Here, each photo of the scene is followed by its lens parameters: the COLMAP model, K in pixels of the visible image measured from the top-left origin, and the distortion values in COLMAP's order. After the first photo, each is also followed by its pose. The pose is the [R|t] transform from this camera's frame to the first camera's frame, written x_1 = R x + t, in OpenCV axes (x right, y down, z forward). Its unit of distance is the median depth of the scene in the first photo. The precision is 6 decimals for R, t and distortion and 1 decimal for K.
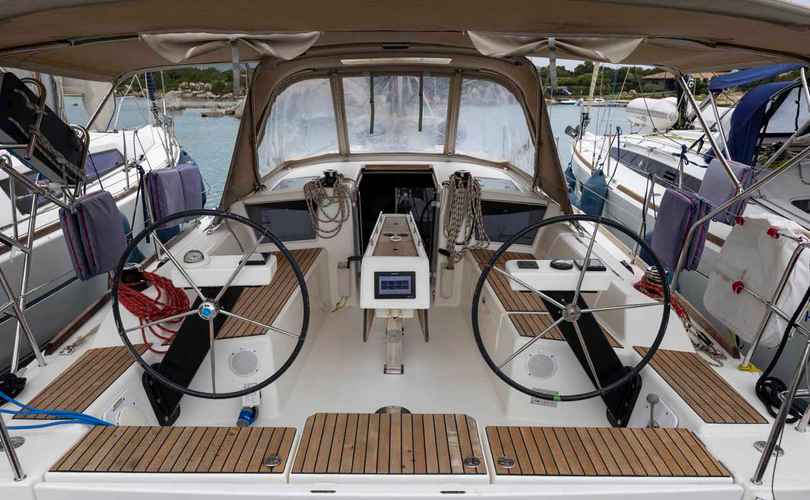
lens RADIAL K [[611.3, 0, 405.0], [0, 611.3, 250.0], [0, 0, 1]] dist [0.031545, -0.001847]
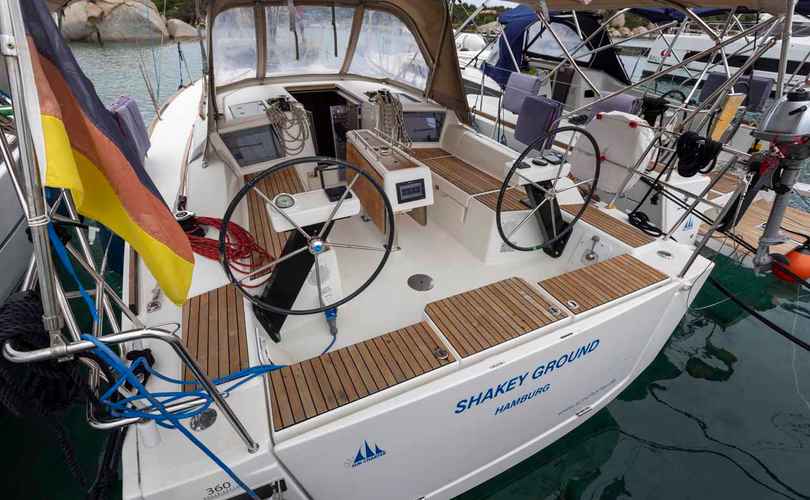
lens RADIAL K [[378.2, 0, 405.0], [0, 378.2, 250.0], [0, 0, 1]] dist [0.001212, 0.000128]
pose [[0.895354, -0.219164, 0.387697, -0.370076], [0.095276, 0.944640, 0.313970, -0.078786], [-0.435045, -0.244177, 0.866668, 0.273414]]
